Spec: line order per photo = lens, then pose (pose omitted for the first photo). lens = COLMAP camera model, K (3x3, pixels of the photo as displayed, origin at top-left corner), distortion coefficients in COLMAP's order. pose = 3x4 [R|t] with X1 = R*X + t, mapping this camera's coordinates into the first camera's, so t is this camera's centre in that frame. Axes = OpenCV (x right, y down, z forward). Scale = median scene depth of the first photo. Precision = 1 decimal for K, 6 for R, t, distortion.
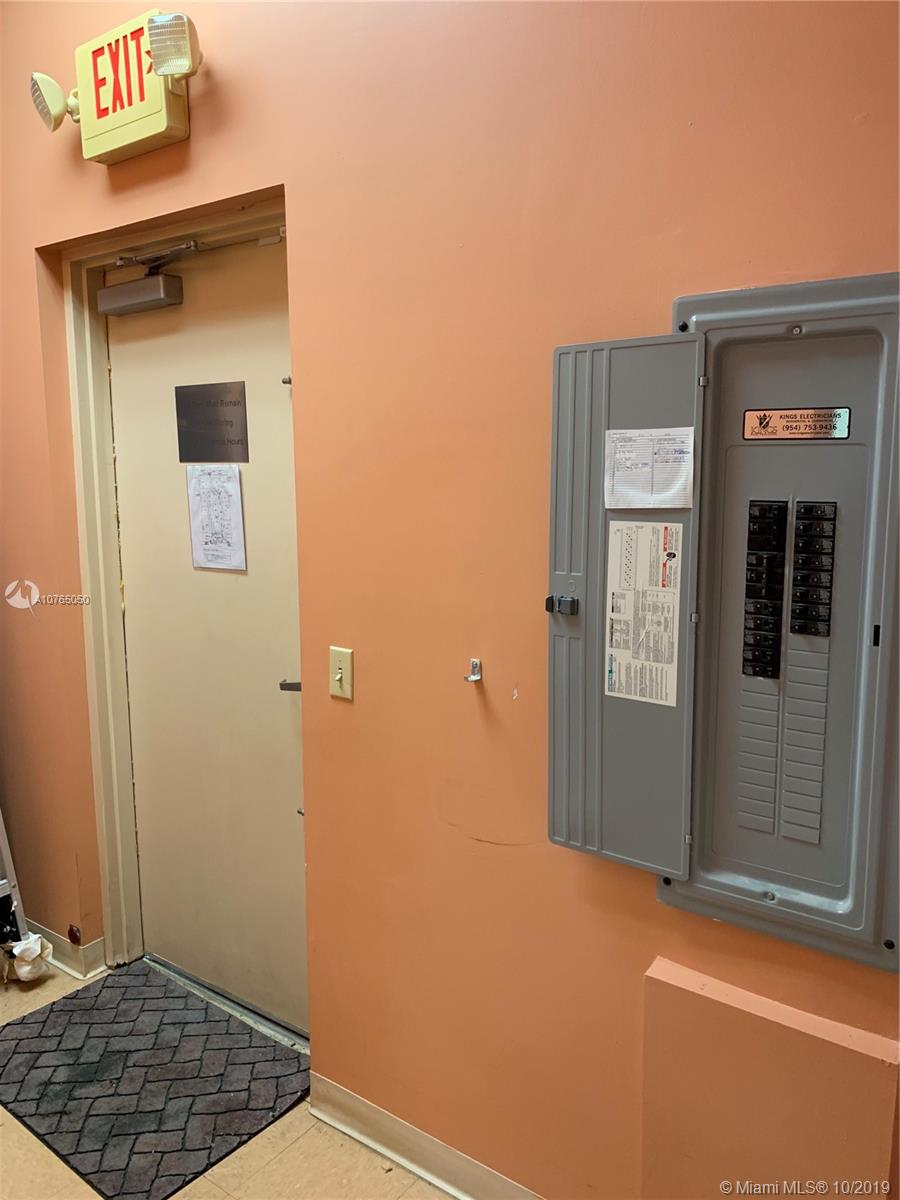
lens RADIAL K [[916.0, 0, 453.7], [0, 916.0, 594.9], [0, 0, 1]] dist [0.015139, -0.002562]
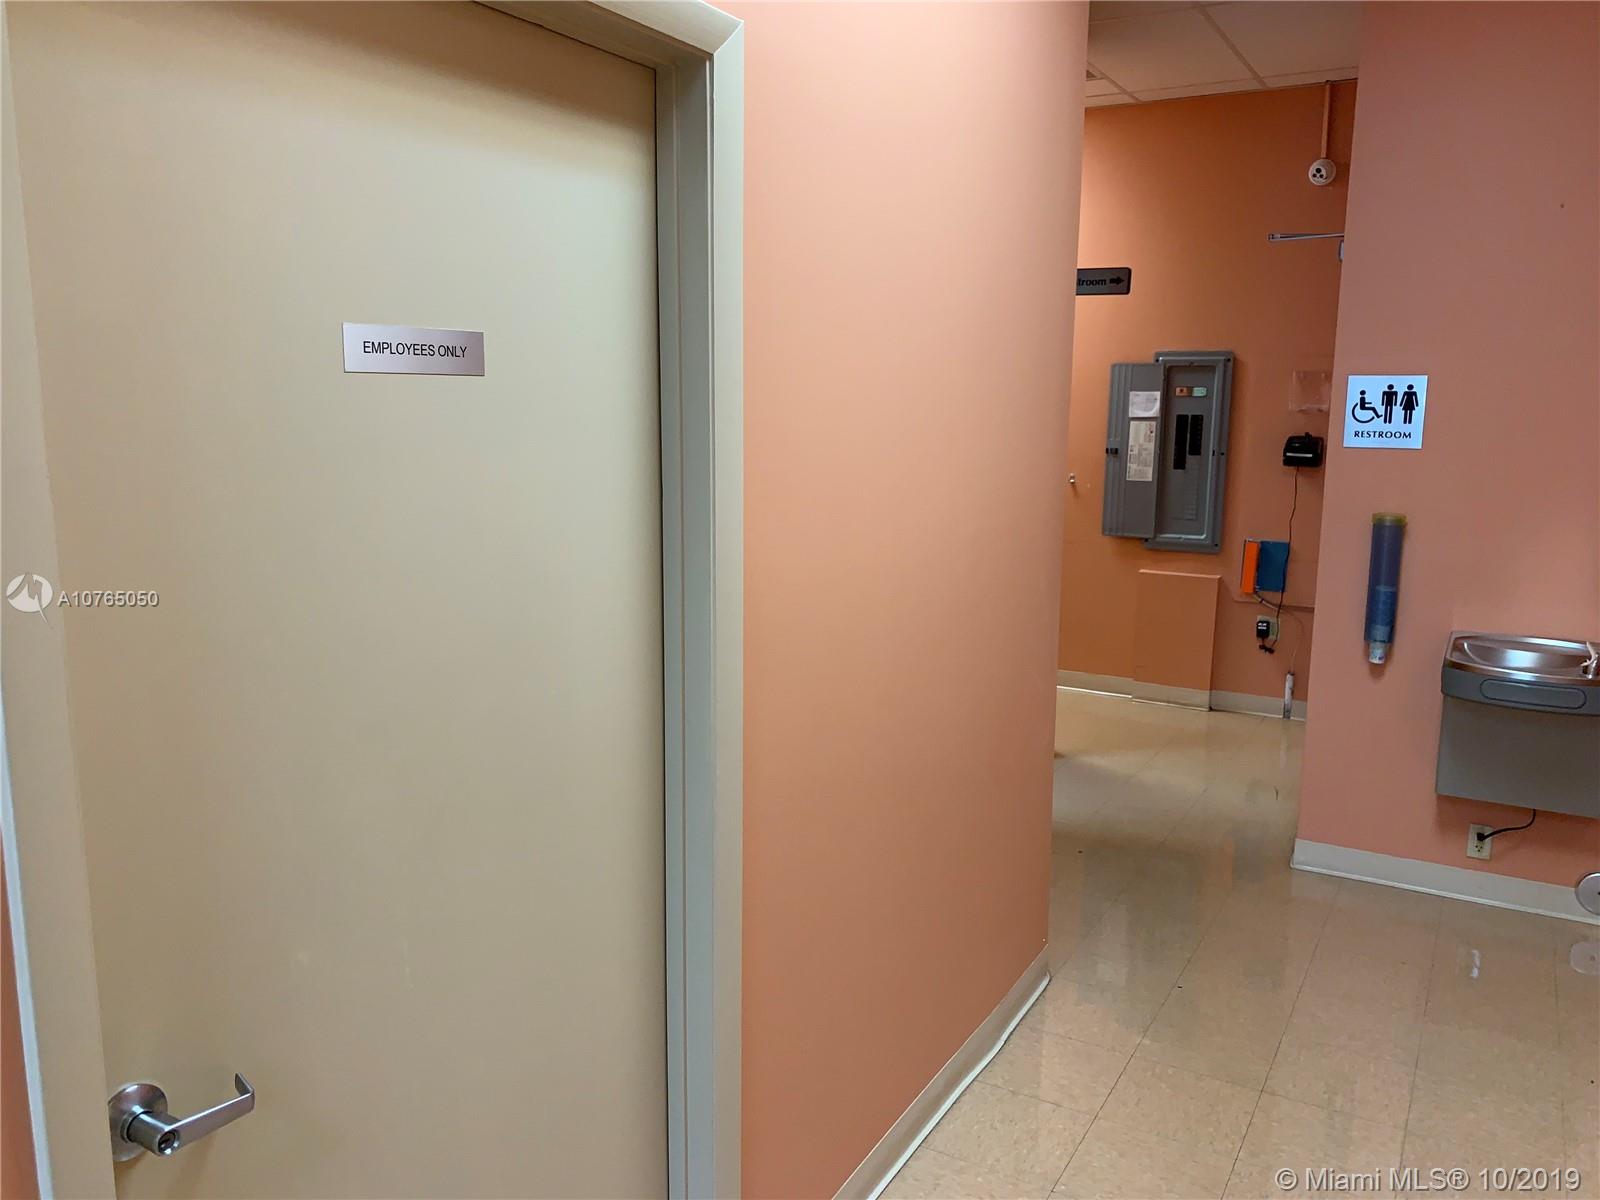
lens RADIAL K [[1221.3, 0, 794.7], [0, 1221.3, 603.4], [0, 0, 1]] dist [0.015139, -0.002562]
pose [[0.992989, 0.005726, 0.118066, -1.456694], [-0.006245, 0.999972, 0.004024, 0.530506], [-0.118040, -0.004733, 0.992998, -3.000344]]
